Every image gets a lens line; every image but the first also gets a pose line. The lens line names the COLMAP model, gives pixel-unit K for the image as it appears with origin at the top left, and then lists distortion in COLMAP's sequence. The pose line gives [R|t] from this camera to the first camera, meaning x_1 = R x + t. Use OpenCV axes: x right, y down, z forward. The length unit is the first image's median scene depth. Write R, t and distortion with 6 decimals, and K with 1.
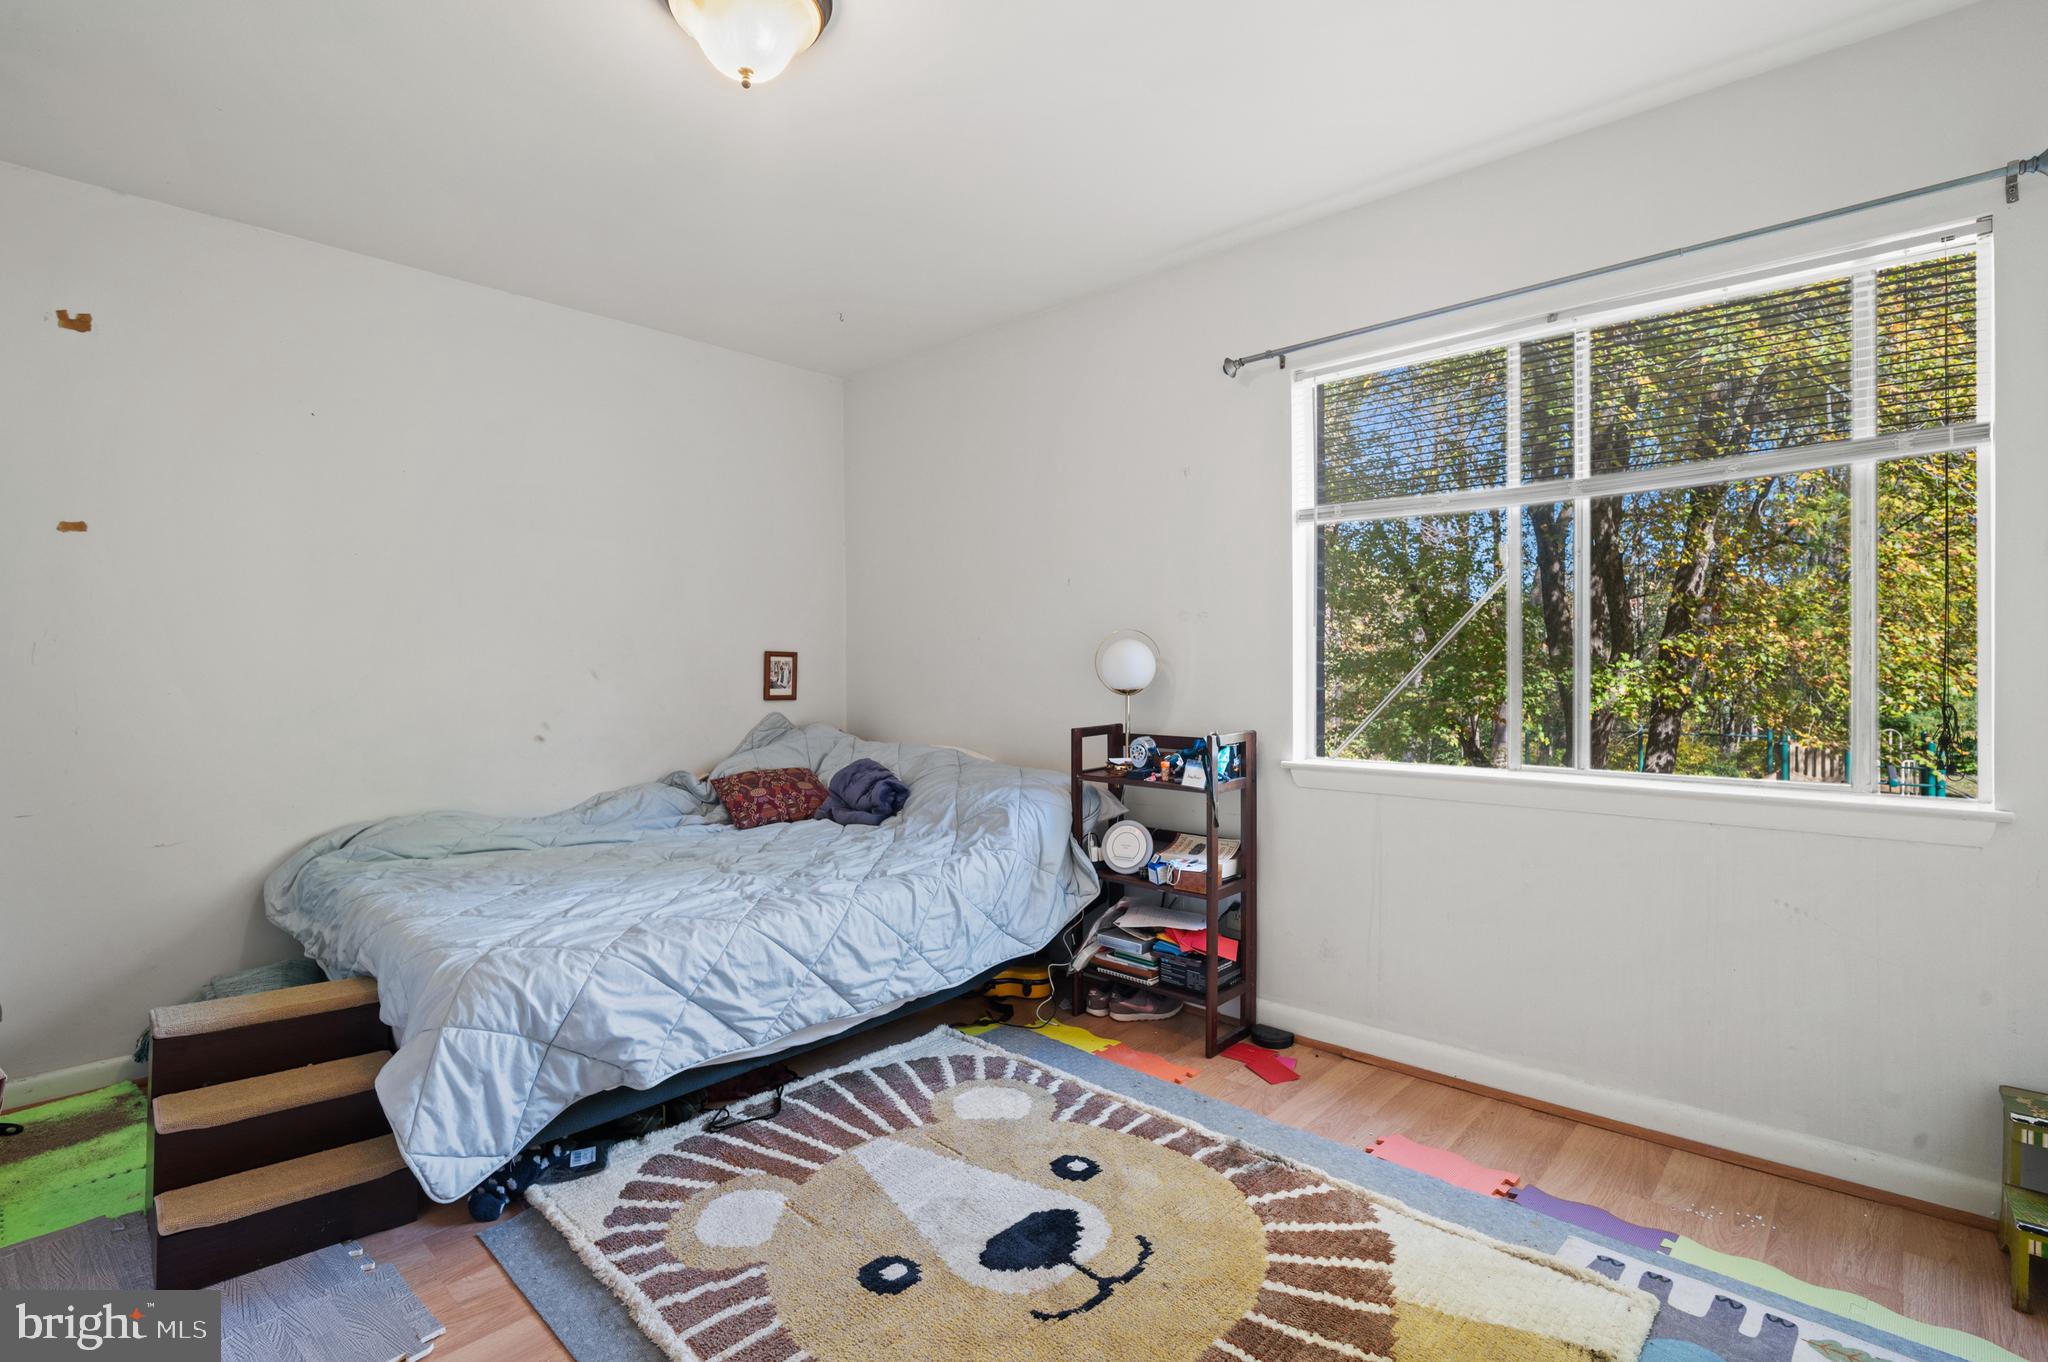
lens RADIAL K [[948.3, 0, 1030.7], [0, 948.3, 678.4], [0, 0, 1]] dist [-0.005620, -0.002965]
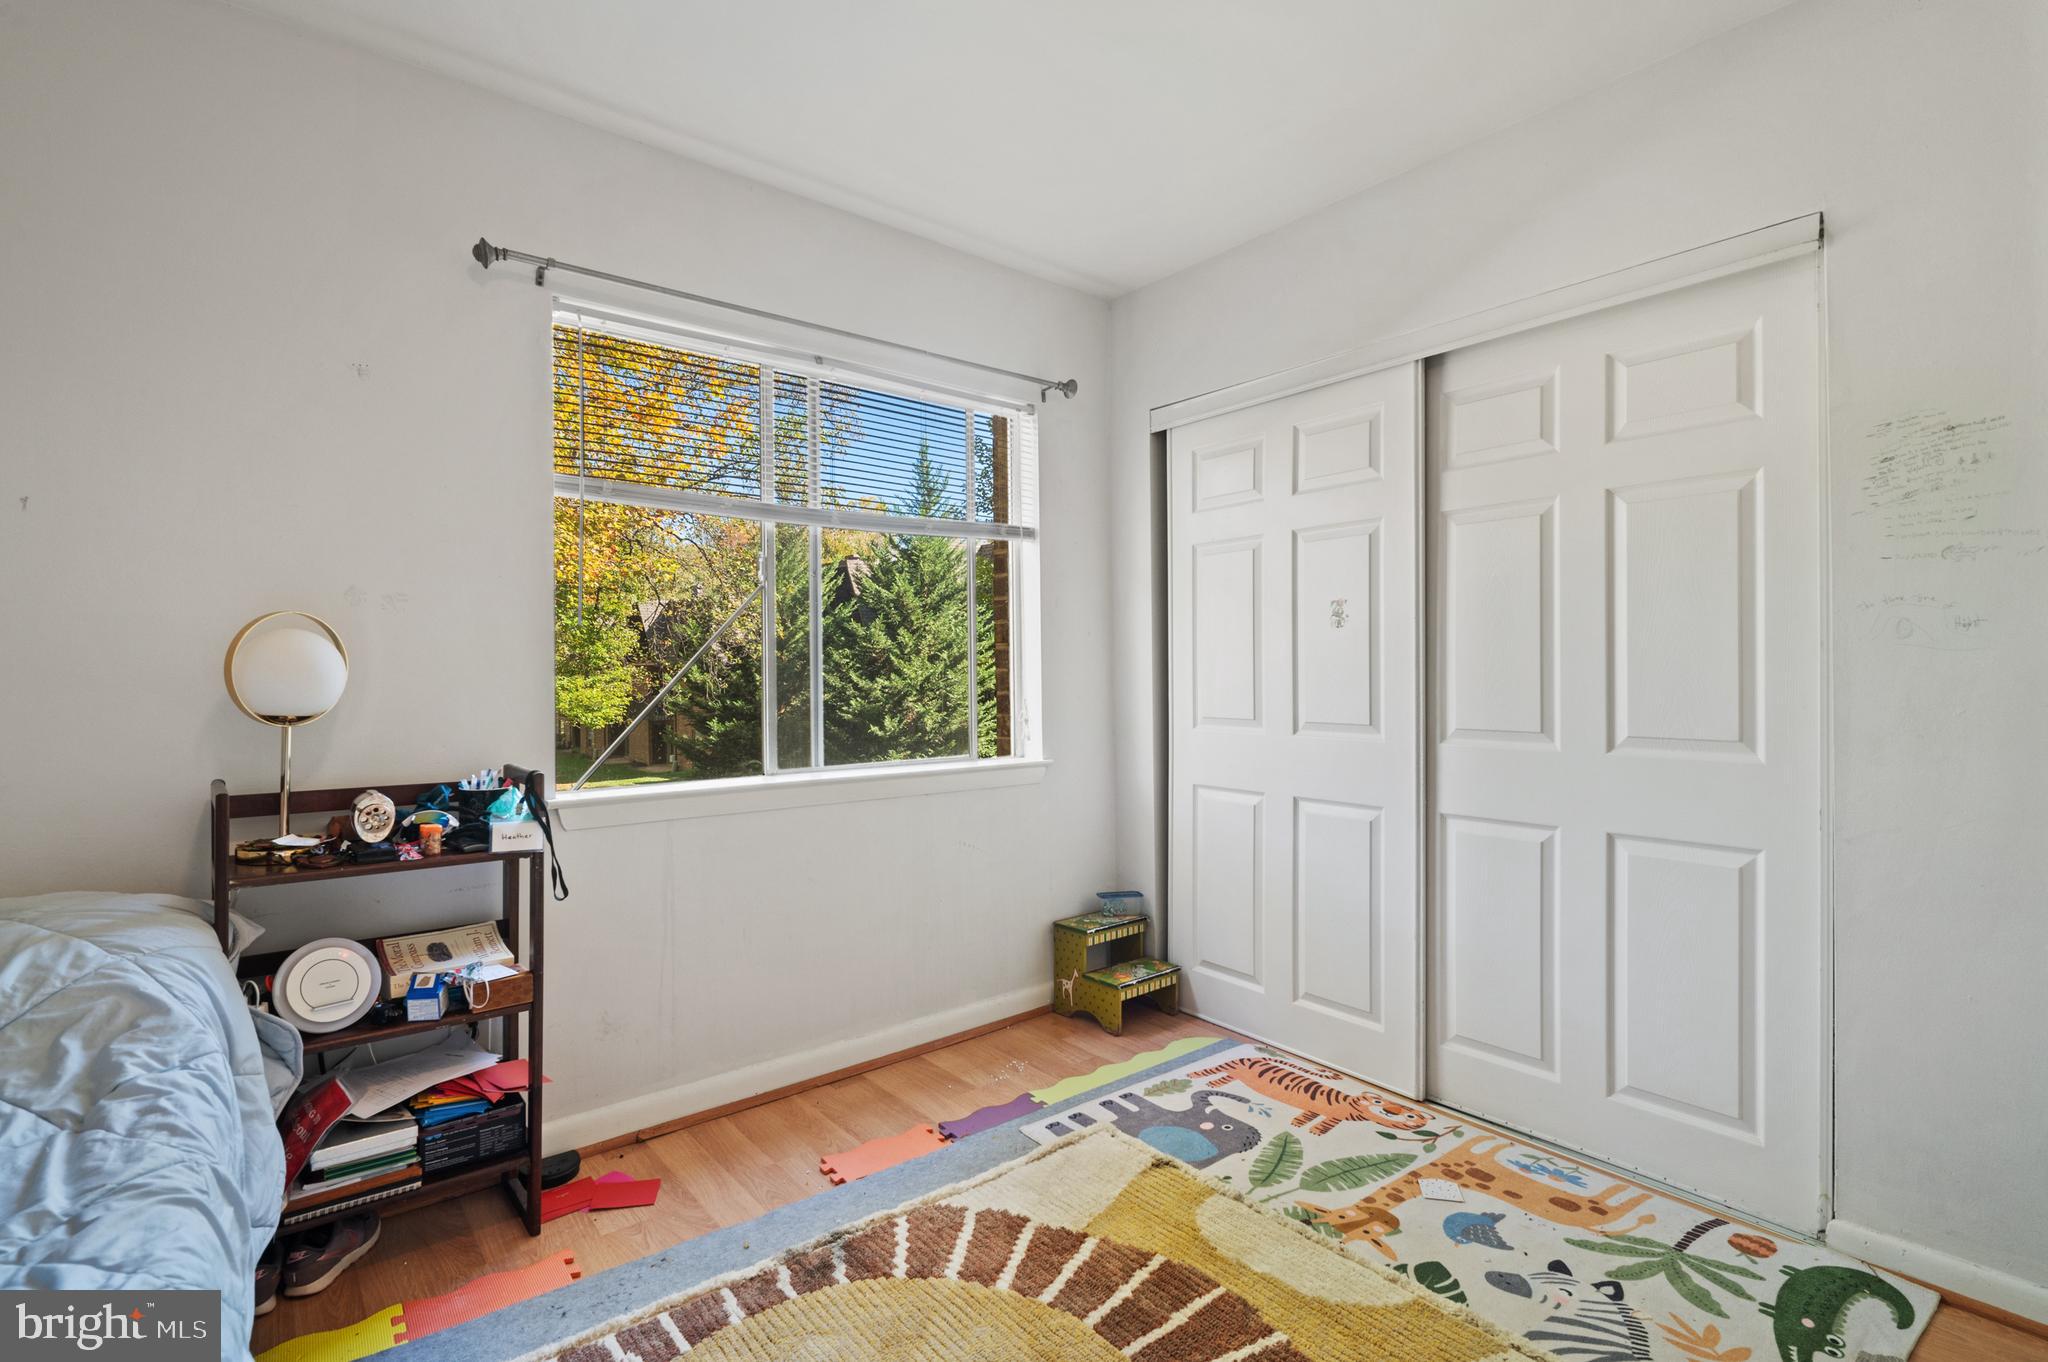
lens RADIAL K [[948.3, 0, 1028.7], [0, 948.3, 672.4], [0, 0, 1]] dist [-0.005620, -0.002965]
pose [[0.151558, 0.004916, 0.988436, -0.568820], [0.019268, 0.999783, -0.007927, -0.002762], [-0.988261, 0.020246, 0.151430, 0.667871]]
